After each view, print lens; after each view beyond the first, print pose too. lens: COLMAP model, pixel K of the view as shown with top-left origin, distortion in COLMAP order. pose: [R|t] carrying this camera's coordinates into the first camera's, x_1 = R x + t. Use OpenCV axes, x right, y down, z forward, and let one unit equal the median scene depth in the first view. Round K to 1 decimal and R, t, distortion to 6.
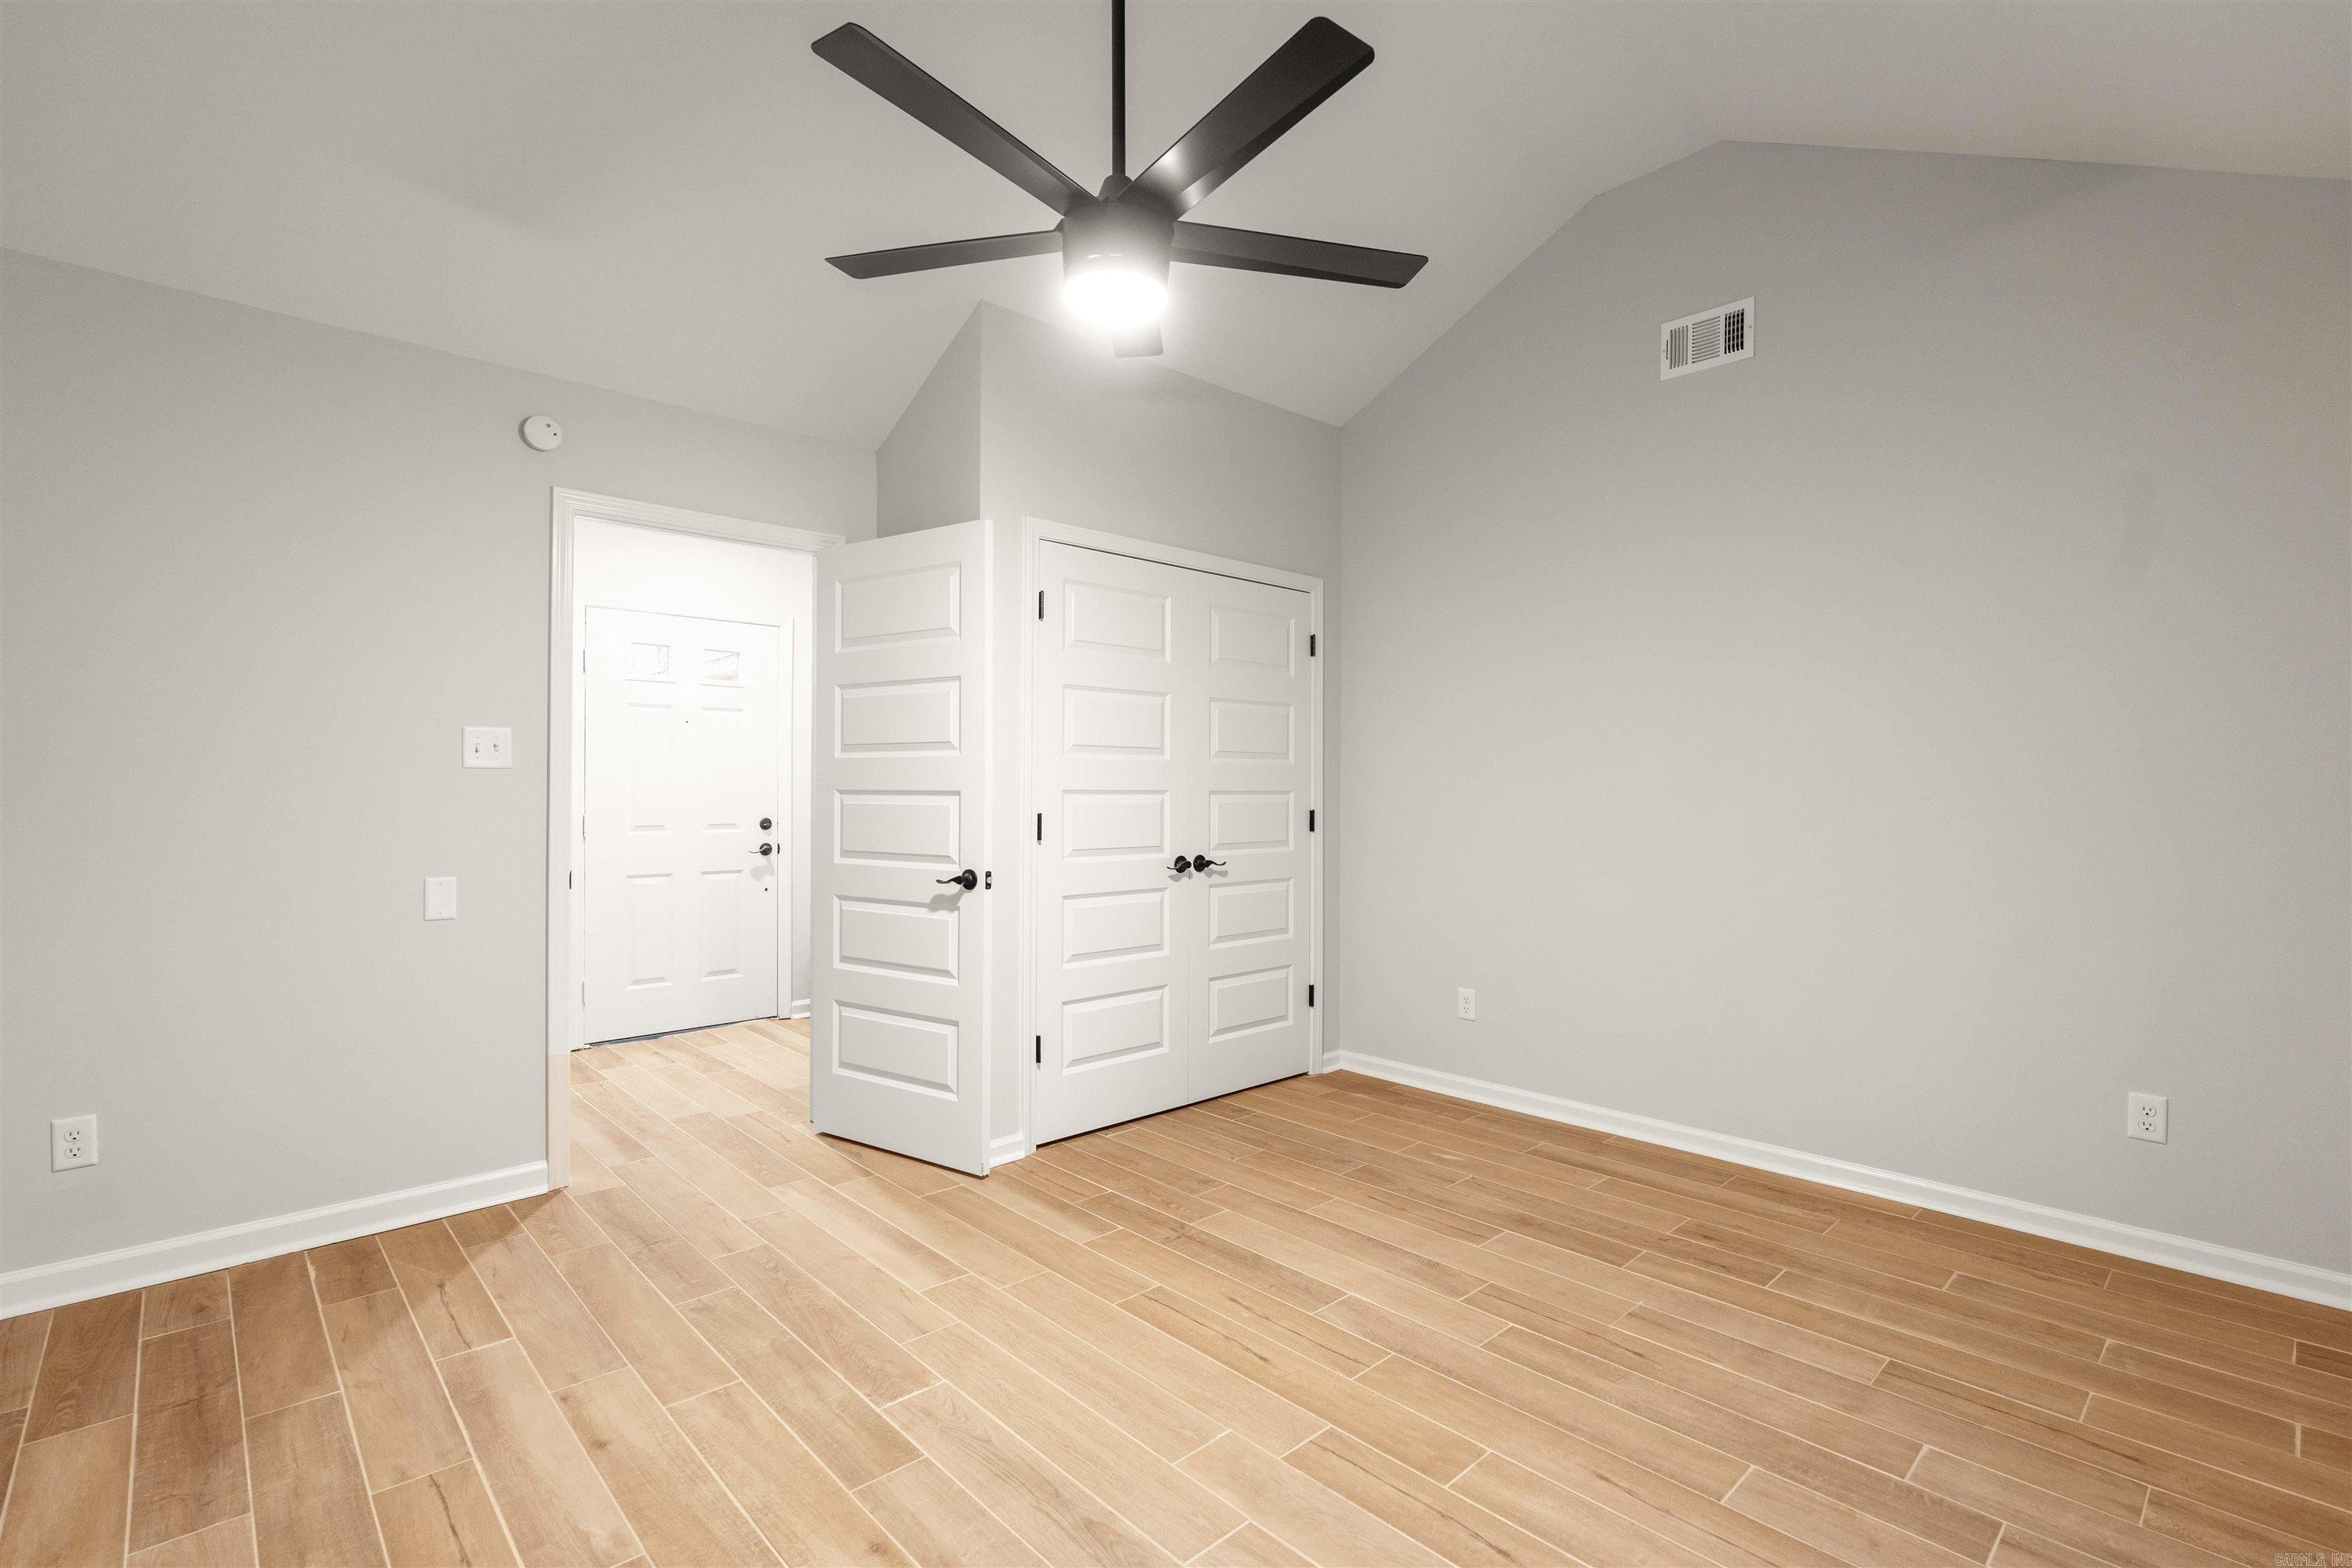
lens RADIAL K [[1061.7, 0, 1161.1], [0, 1061.7, 772.1], [0, 0, 1]] dist [0.010231, -0.000761]
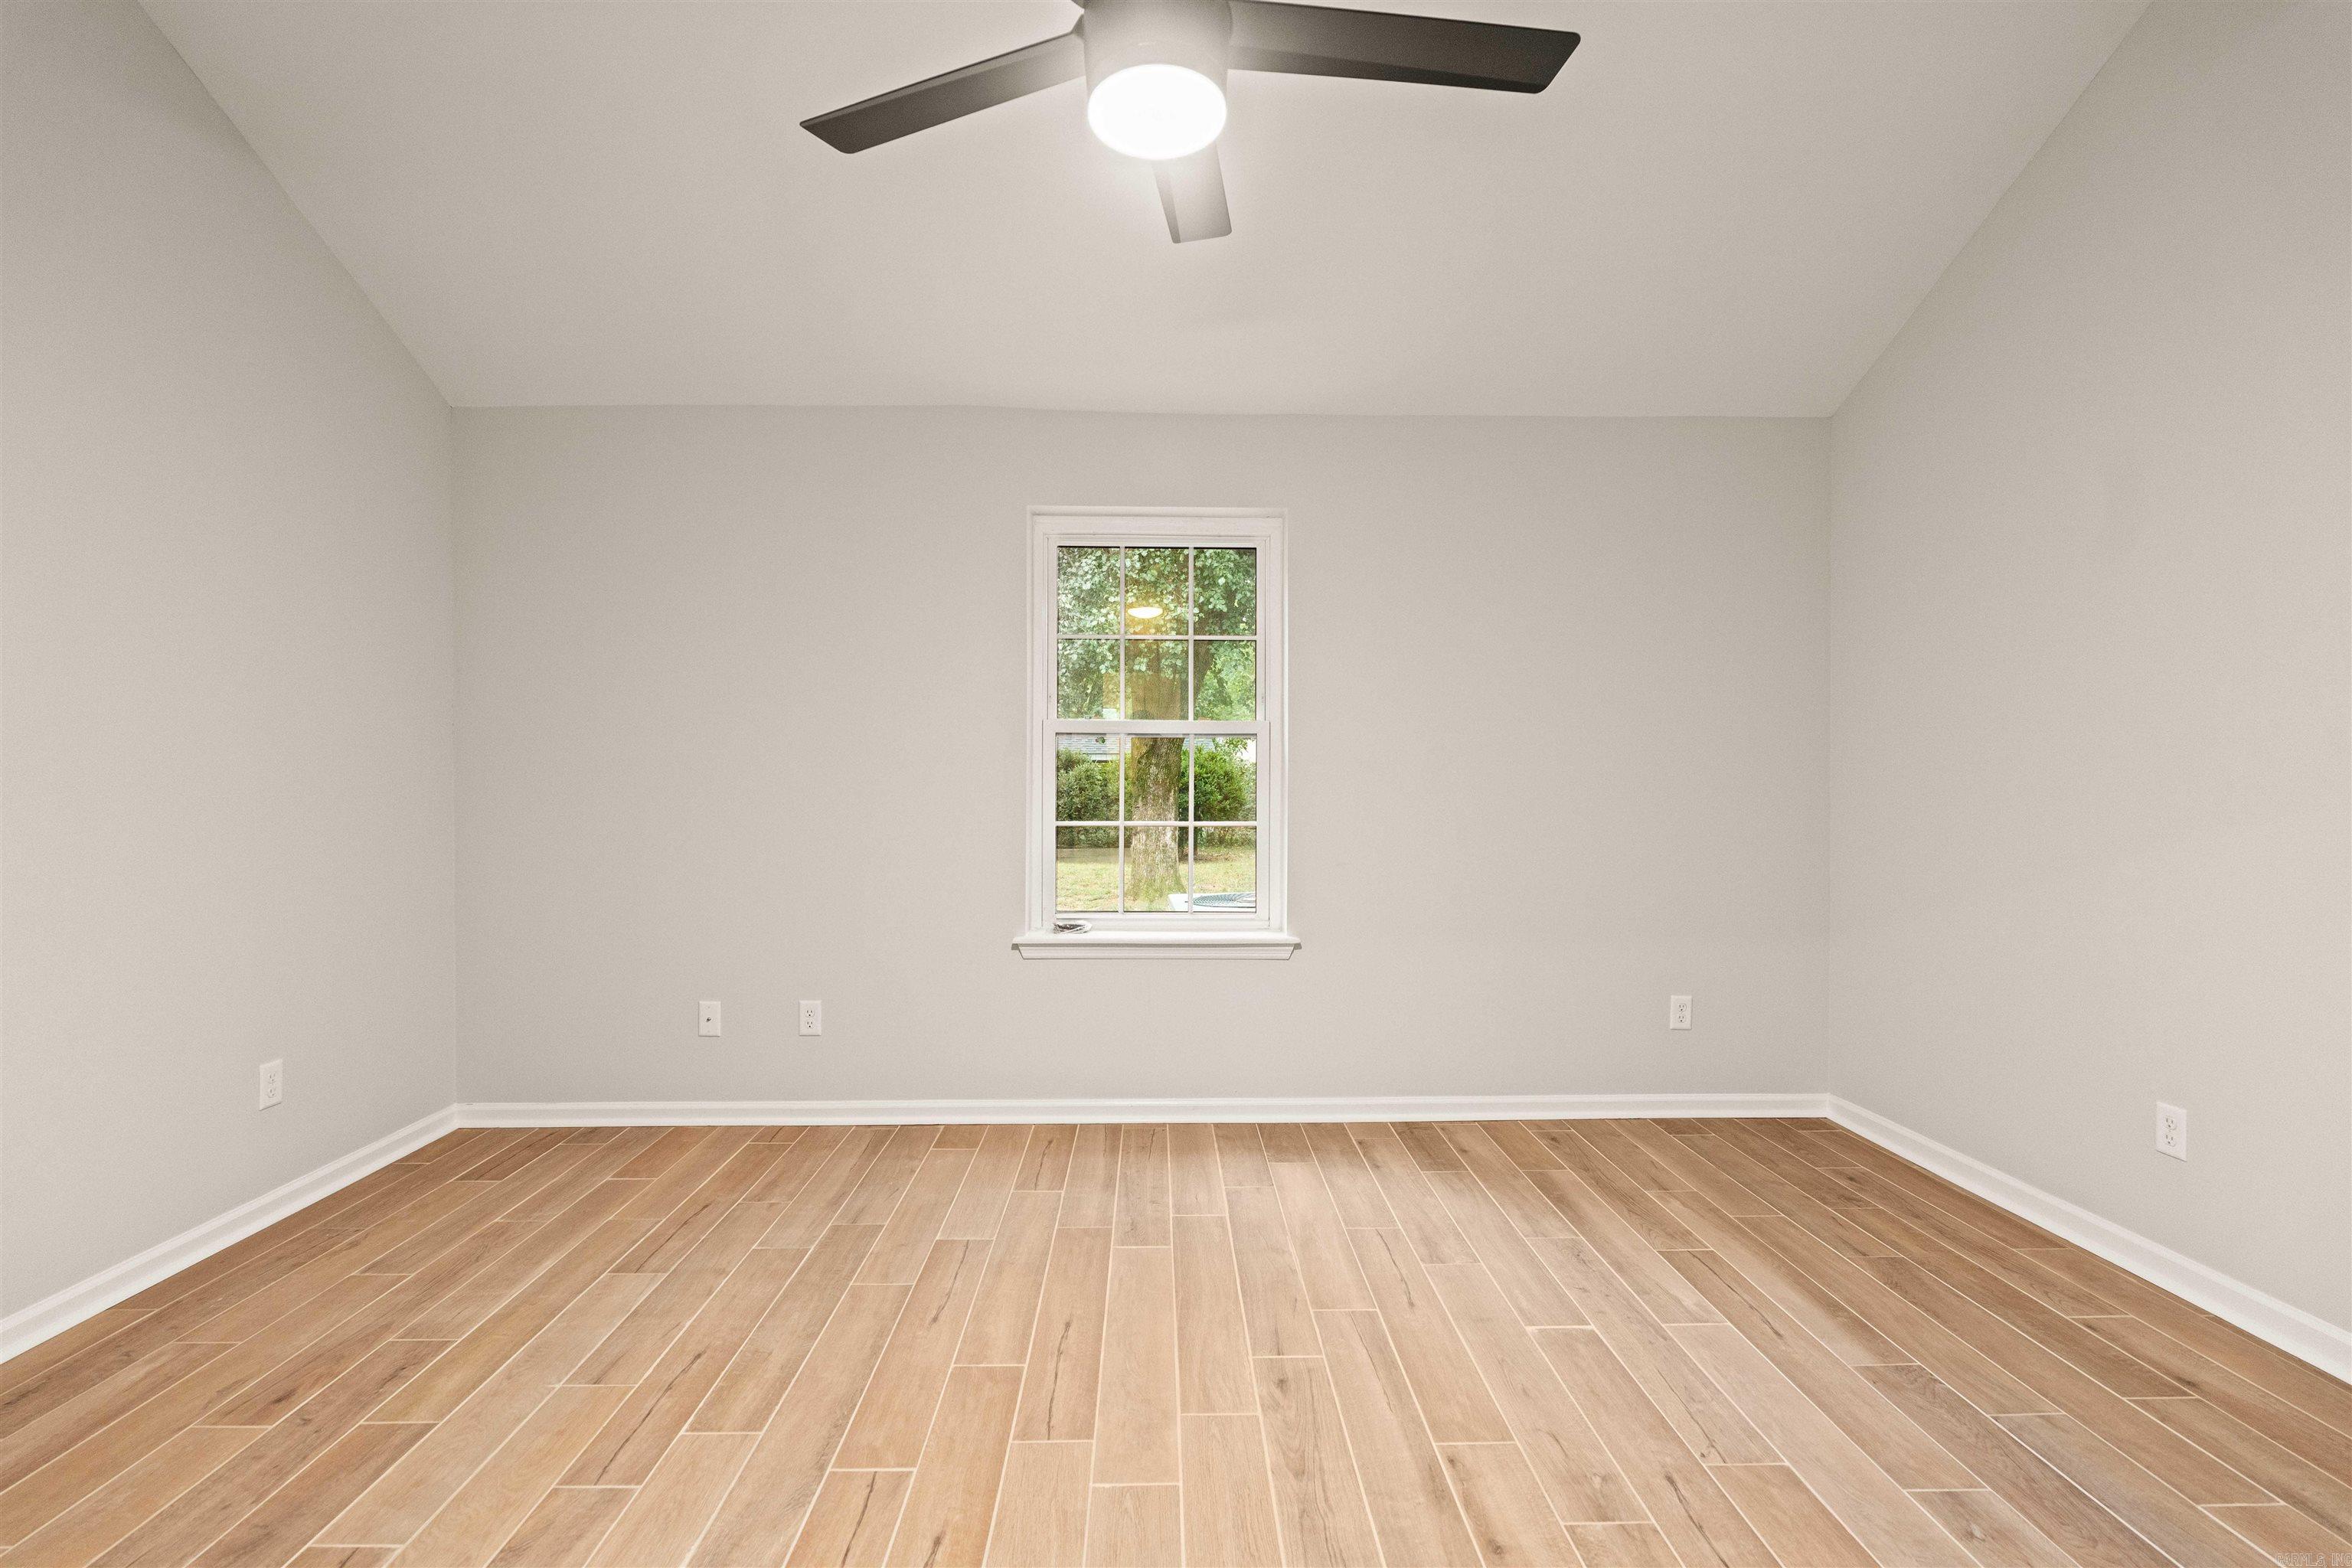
lens RADIAL K [[1061.7, 0, 1186.9], [0, 1061.7, 798.4], [0, 0, 1]] dist [0.010231, -0.000761]
pose [[-0.756980, -0.018587, 0.653173, -0.512966], [-0.014221, 0.999827, 0.011971, 0.024493], [-0.653283, -0.000227, -0.757114, 1.459412]]
